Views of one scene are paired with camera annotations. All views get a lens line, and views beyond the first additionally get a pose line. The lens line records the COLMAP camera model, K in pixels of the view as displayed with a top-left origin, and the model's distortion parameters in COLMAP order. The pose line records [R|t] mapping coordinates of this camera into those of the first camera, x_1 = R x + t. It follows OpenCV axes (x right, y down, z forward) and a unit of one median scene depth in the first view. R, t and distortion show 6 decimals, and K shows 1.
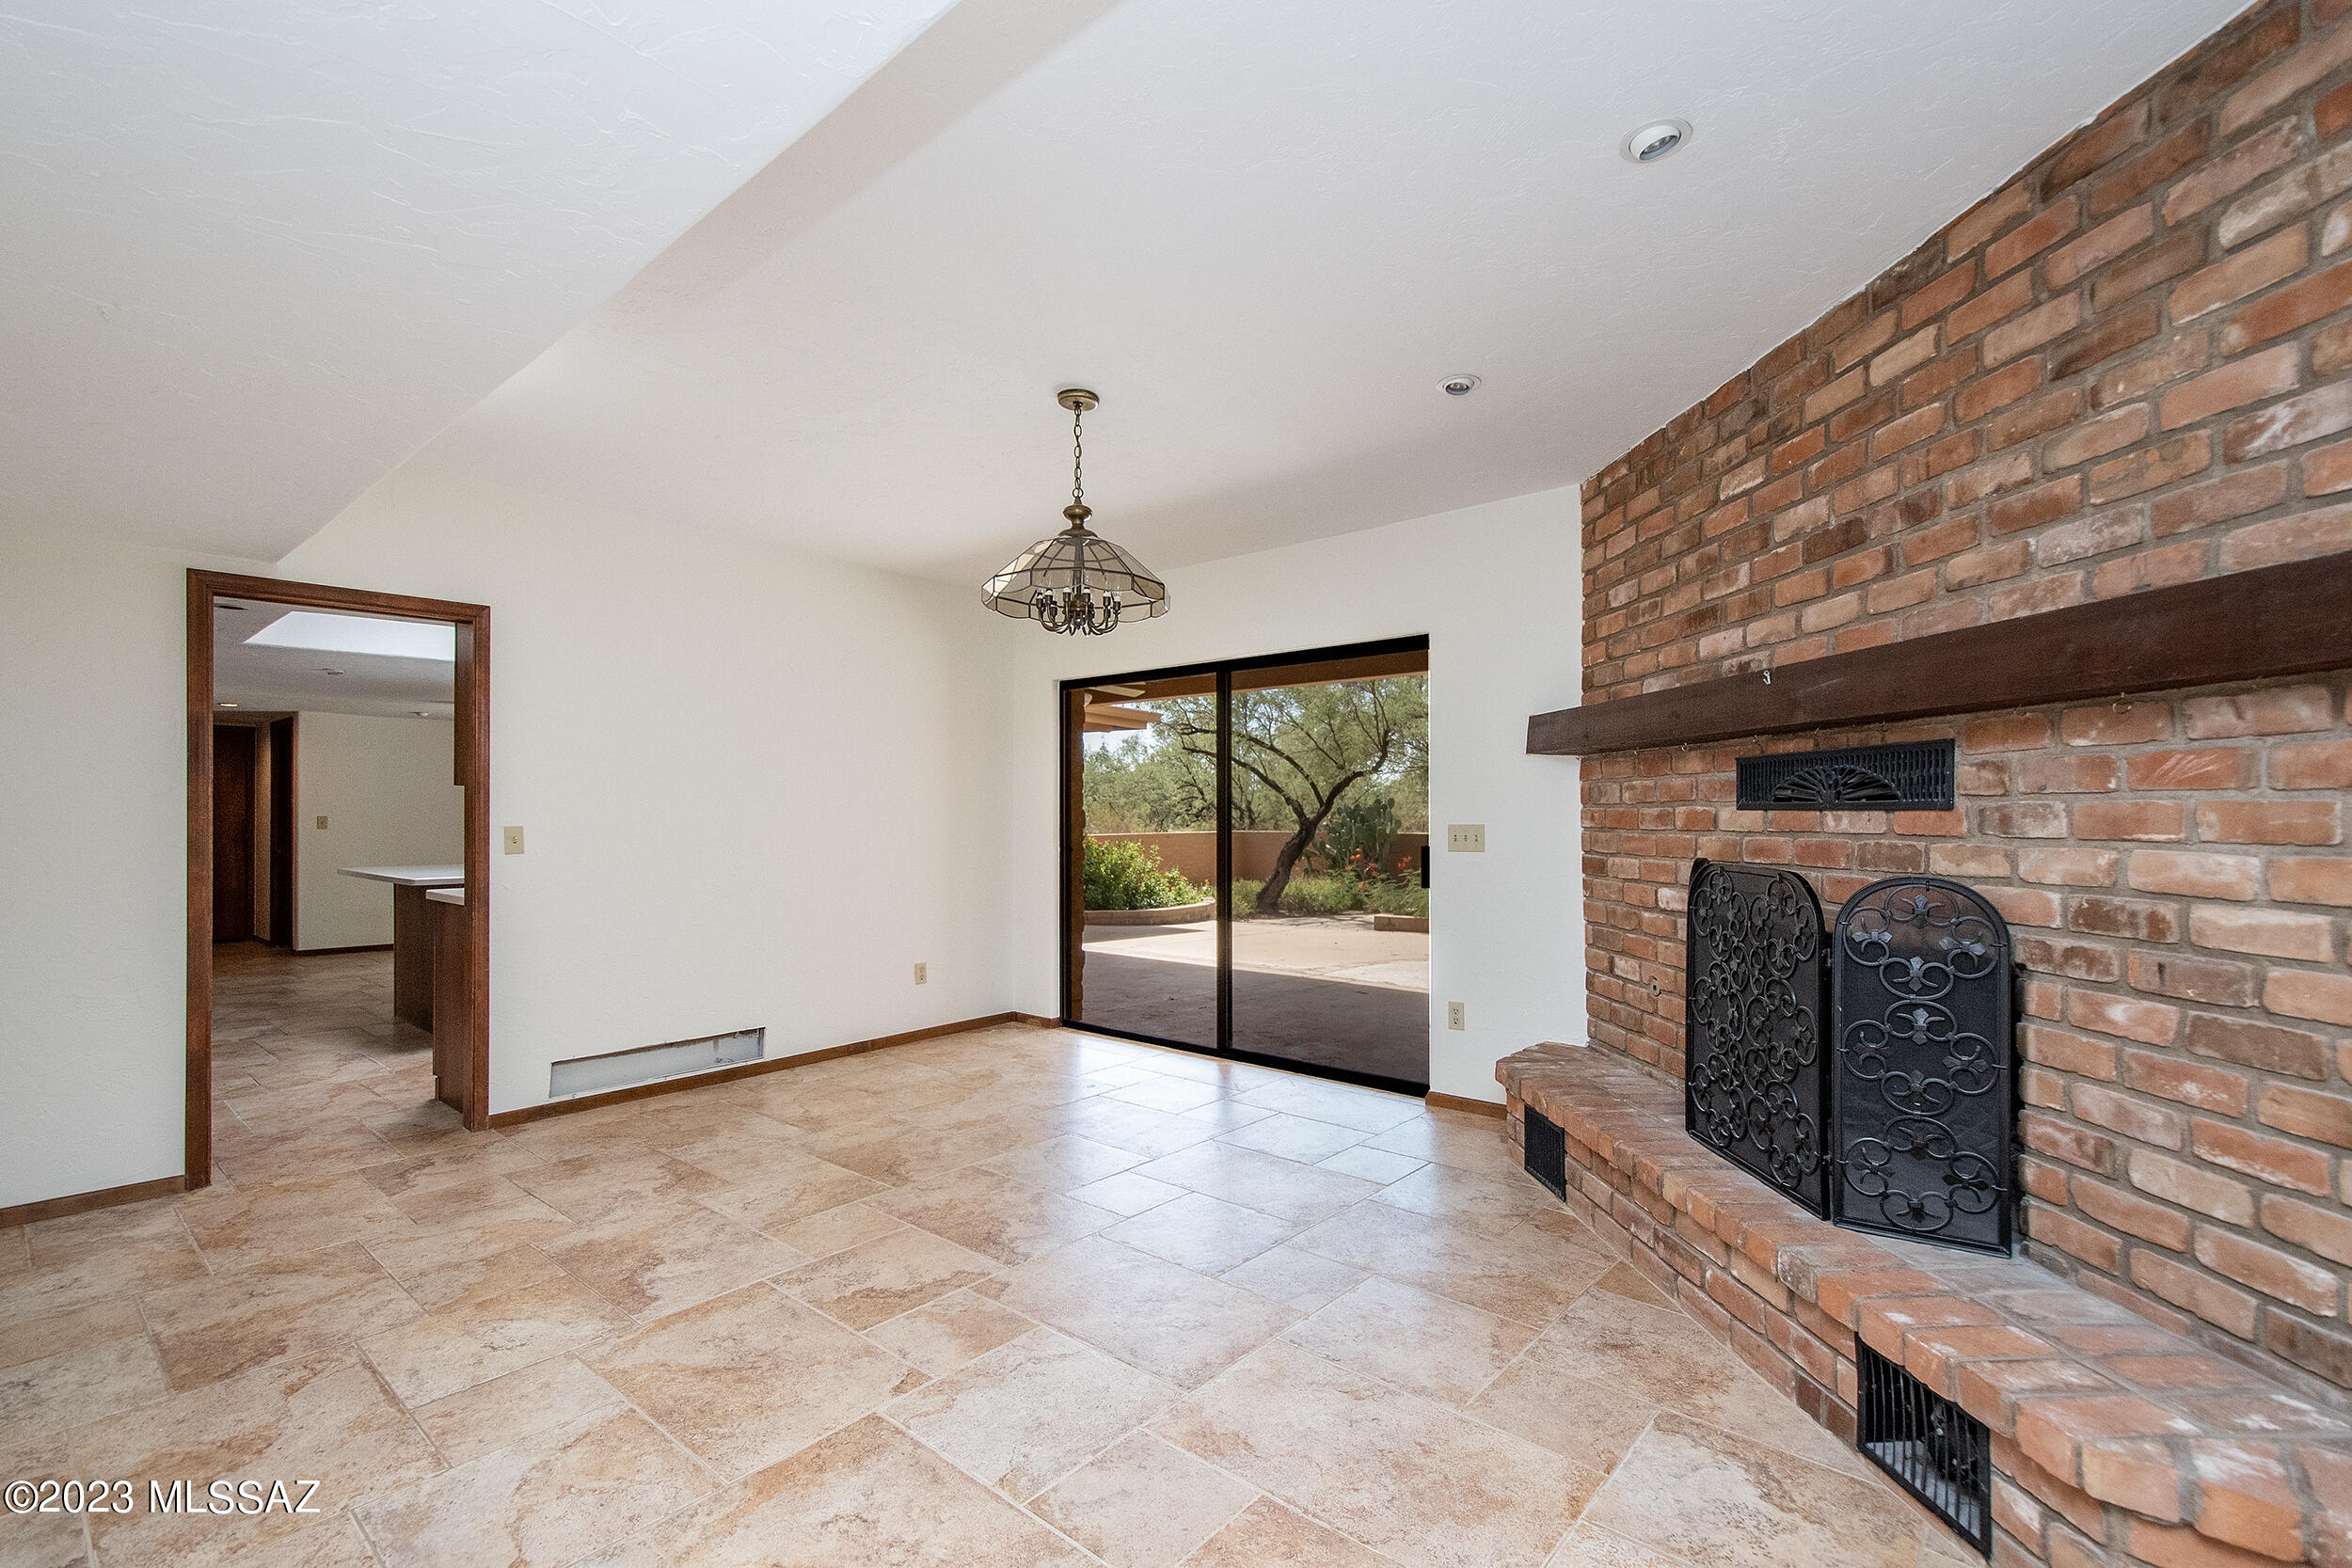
lens RADIAL K [[1052.9, 0, 1150.5], [0, 1052.9, 817.2], [0, 0, 1]] dist [0.017514, -0.005542]
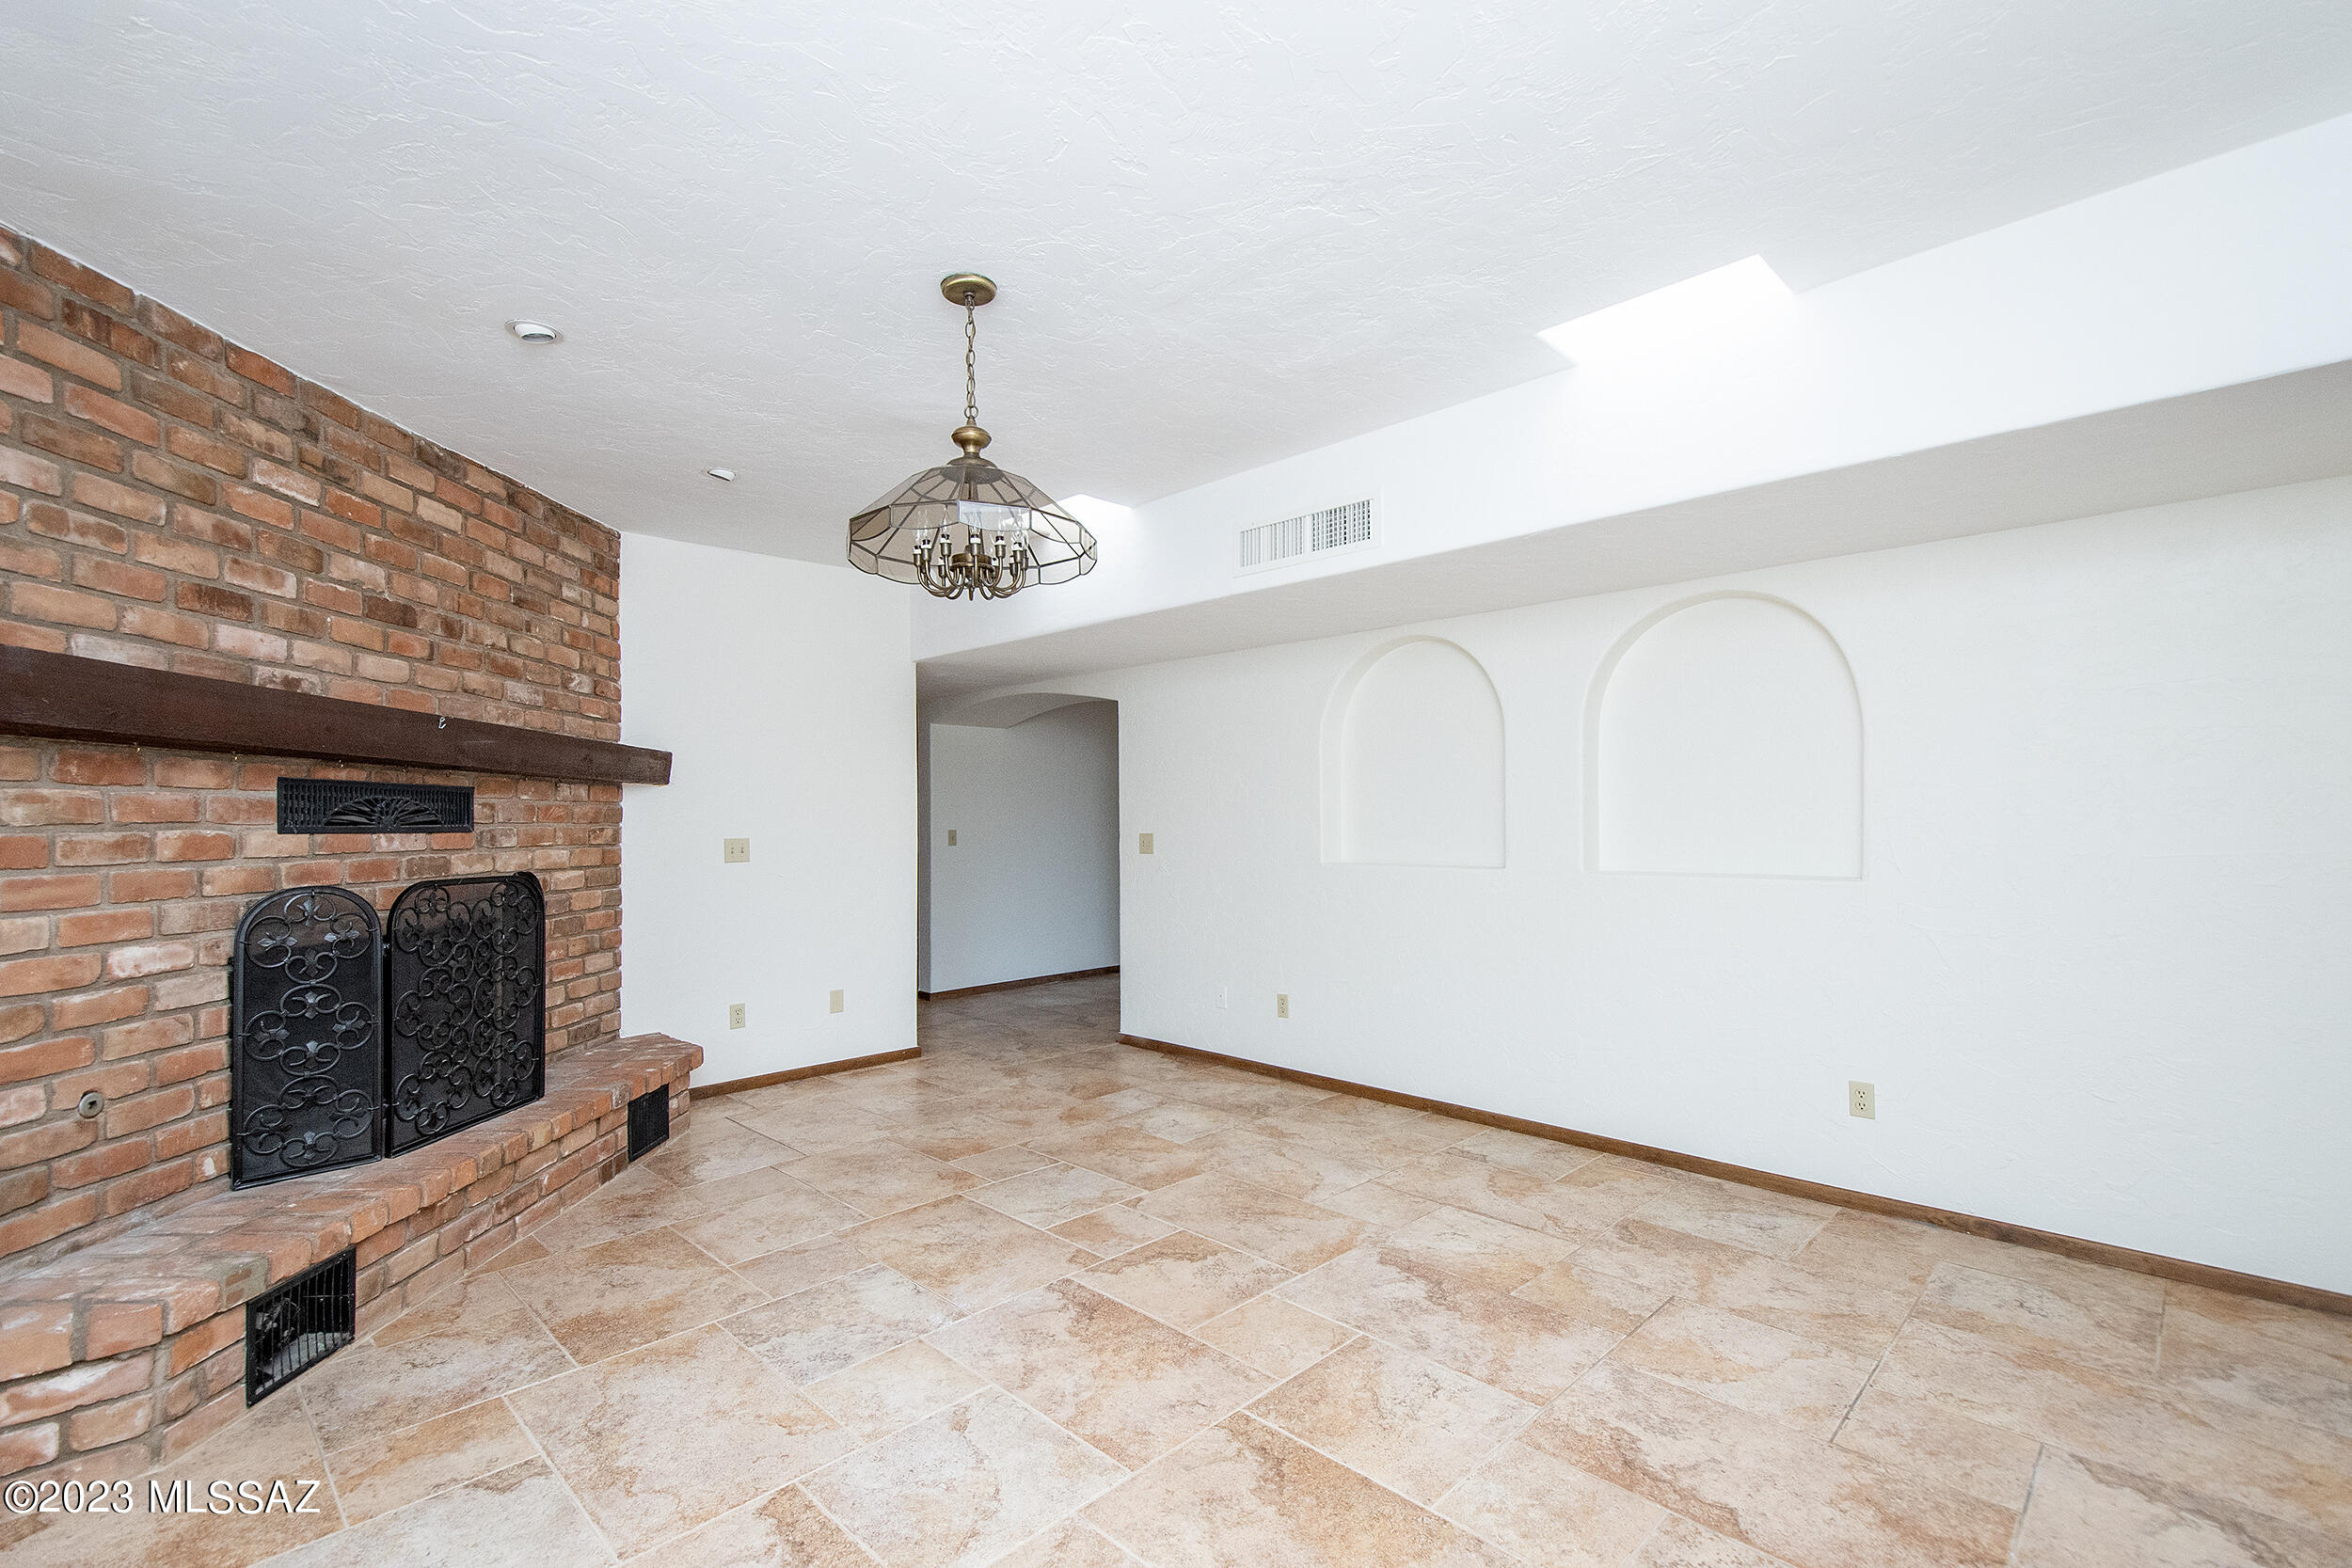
lens RADIAL K [[1052.9, 0, 1173.4], [0, 1052.9, 797.3], [0, 0, 1]] dist [0.017514, -0.005542]
pose [[-0.999164, 0.007789, 0.040139, -0.300388], [0.006969, 0.999765, -0.020535, -0.016287], [-0.040289, -0.020238, -0.998983, 2.168424]]
